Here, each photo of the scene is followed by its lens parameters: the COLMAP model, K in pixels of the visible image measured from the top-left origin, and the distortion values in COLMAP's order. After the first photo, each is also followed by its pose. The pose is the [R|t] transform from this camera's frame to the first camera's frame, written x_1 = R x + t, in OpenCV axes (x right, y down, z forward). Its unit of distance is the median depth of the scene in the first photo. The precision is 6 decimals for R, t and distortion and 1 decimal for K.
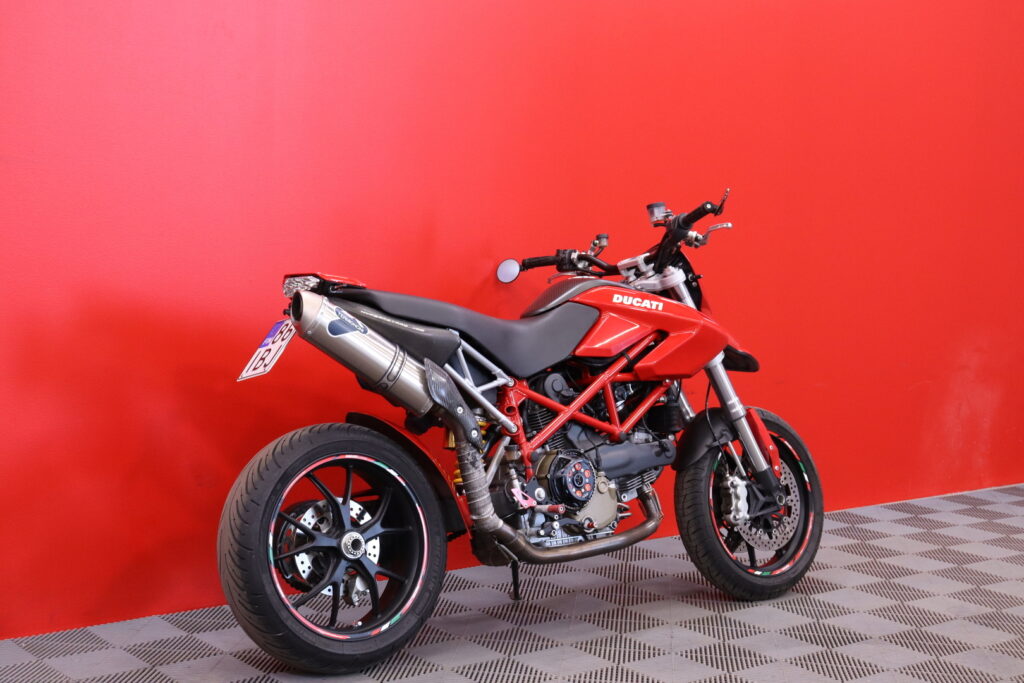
lens RADIAL K [[1492.9, 0, 512.0], [0, 1492.9, 341.5], [0, 0, 1]] dist [-0.011181, -0.014435]
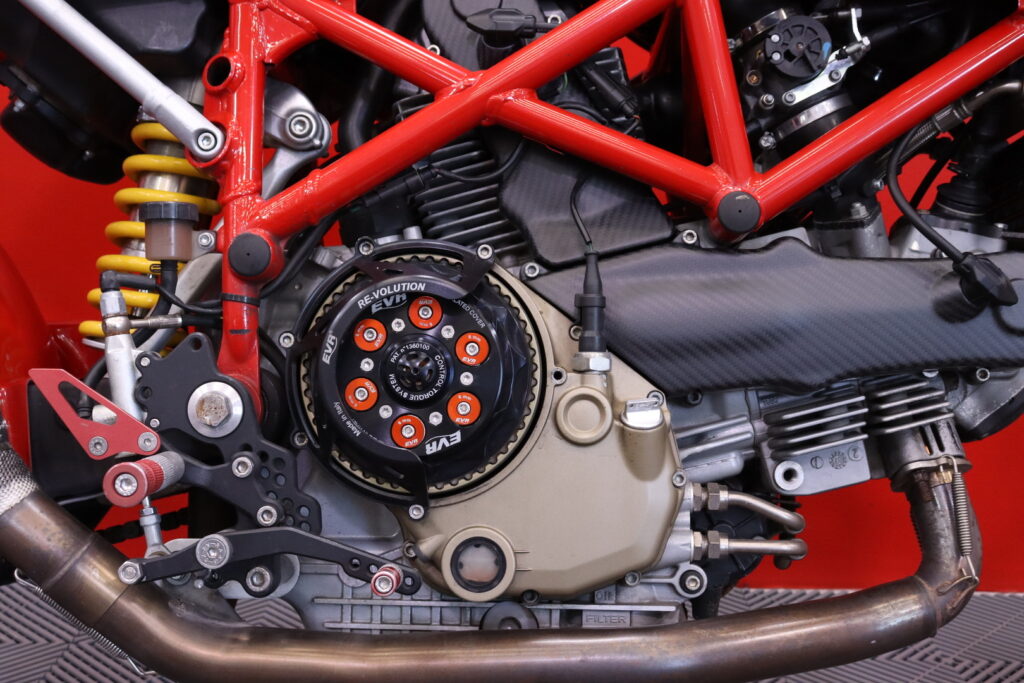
lens RADIAL K [[1310.5, 0, 512.0], [0, 1310.5, 341.5], [0, 0, 1]] dist [-0.007323, -0.006645]
pose [[0.778652, 0.085902, -0.621548, 0.172726], [-0.046893, 0.995781, 0.078877, 0.068307], [0.625701, -0.032271, 0.779395, 0.812644]]
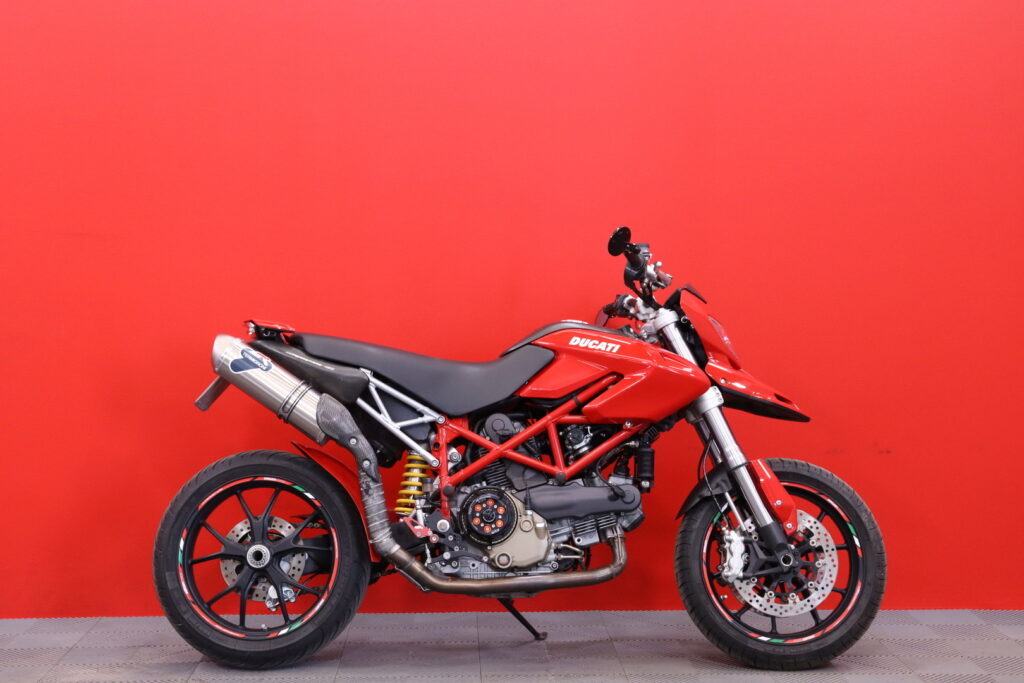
lens RADIAL K [[1657.7, 0, 512.0], [0, 1657.7, 341.5], [0, 0, 1]] dist [0.064737, 0.040553]
pose [[0.791463, -0.011354, -0.611112, 0.725197], [-0.018680, 0.998911, -0.042752, 0.020286], [0.610932, 0.045253, 0.790389, 0.092248]]
